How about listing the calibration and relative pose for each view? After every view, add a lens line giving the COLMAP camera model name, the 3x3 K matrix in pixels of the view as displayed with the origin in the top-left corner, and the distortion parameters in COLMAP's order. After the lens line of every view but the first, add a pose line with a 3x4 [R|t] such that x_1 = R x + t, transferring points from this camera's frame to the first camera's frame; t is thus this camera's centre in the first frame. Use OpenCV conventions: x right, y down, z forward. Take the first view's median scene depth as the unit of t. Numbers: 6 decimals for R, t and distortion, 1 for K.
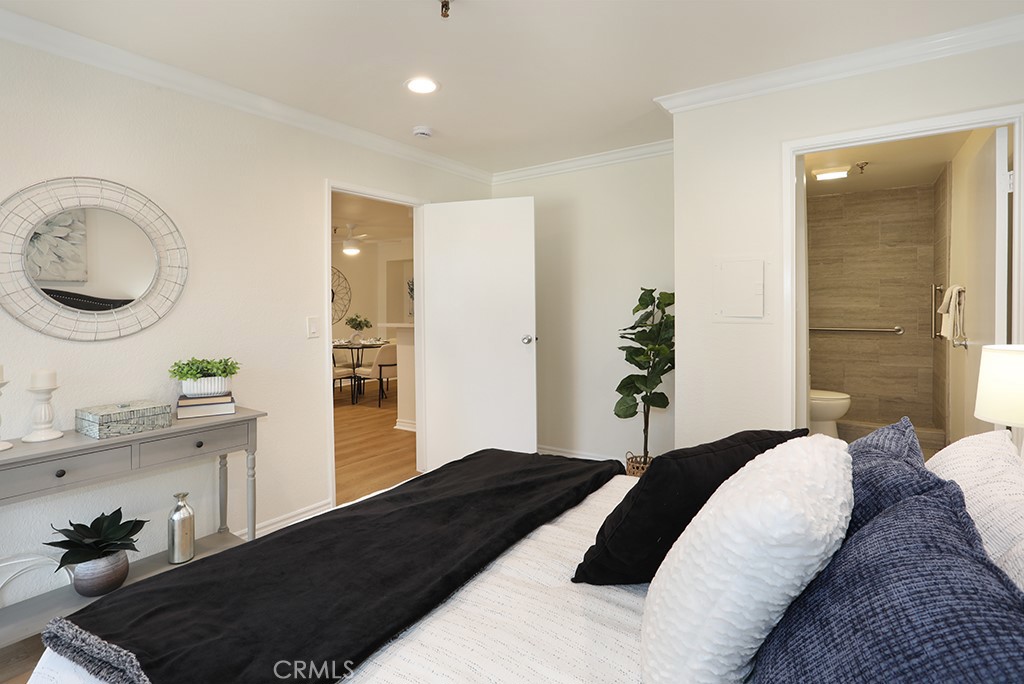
lens RADIAL K [[503.9, 0, 499.7], [0, 503.9, 327.3], [0, 0, 1]] dist [-0.058942, 0.022375]
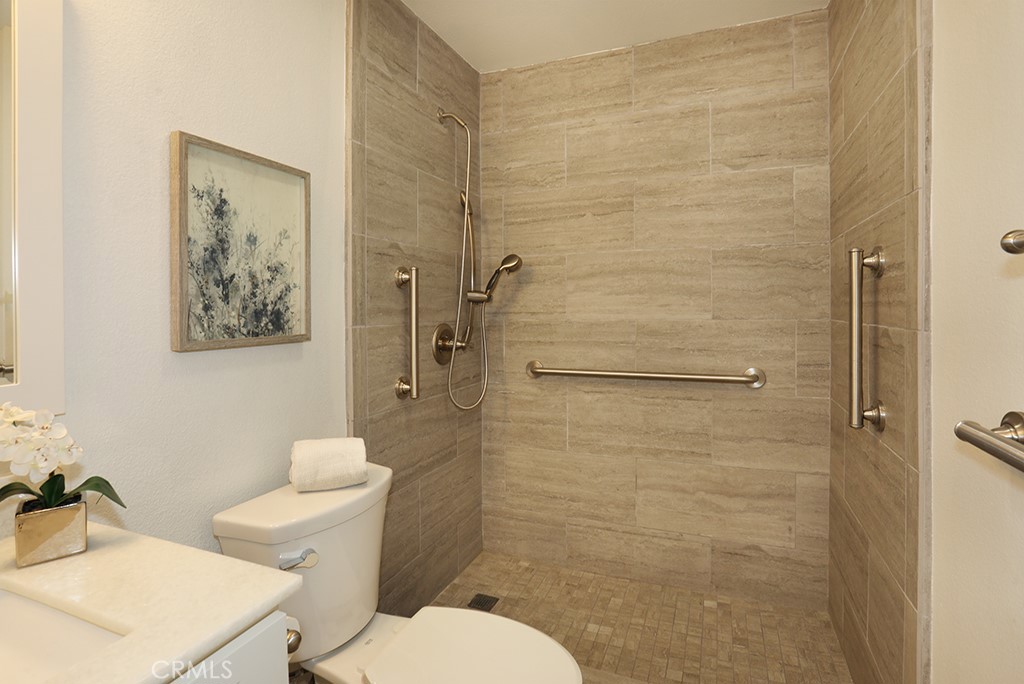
lens RADIAL K [[503.9, 0, 513.9], [0, 503.9, 335.5], [0, 0, 1]] dist [-0.058942, 0.022375]
pose [[0.970758, -0.010597, 0.239824, 0.519750], [0.009373, 0.999937, 0.006243, -0.032463], [-0.239875, -0.003813, 0.970796, 0.642036]]
